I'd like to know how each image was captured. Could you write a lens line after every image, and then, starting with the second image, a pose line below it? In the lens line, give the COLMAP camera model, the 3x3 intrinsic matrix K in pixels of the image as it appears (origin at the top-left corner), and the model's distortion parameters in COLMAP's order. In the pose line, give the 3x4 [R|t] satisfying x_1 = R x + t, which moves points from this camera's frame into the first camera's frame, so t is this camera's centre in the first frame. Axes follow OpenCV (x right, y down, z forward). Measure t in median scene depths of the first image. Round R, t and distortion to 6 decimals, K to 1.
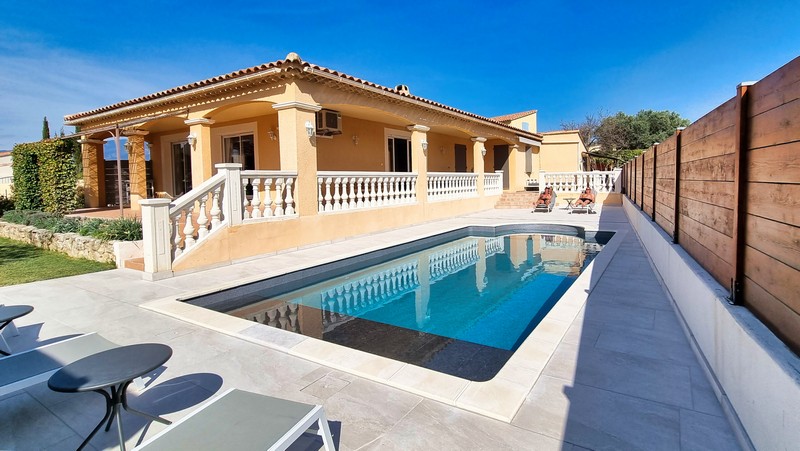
lens RADIAL K [[317.0, 0, 441.9], [0, 317.0, 196.4], [0, 0, 1]] dist [-0.002383, 0.000747]
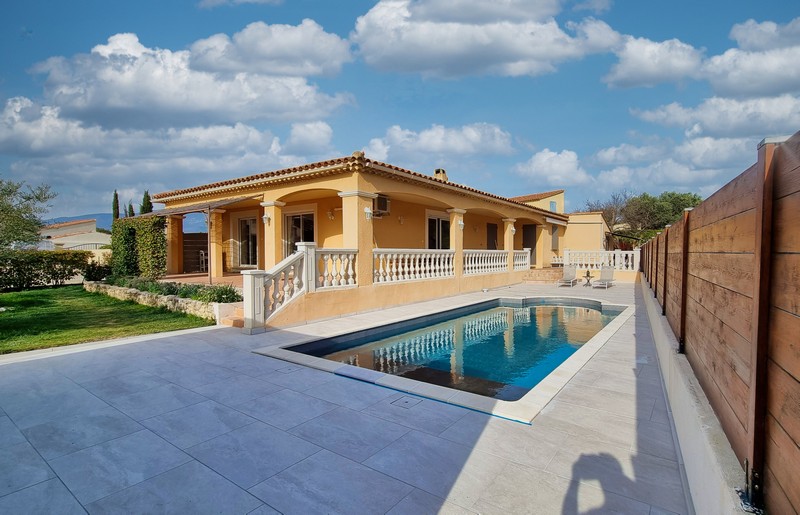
lens RADIAL K [[328.0, 0, 454.4], [0, 328.0, 262.1], [0, 0, 1]] dist [-0.001737, 0.000159]
pose [[0.998946, 0.020777, -0.040936, -0.034274], [-0.021366, 0.999674, -0.013984, -0.016669], [0.040632, 0.014844, 0.999064, -0.206148]]
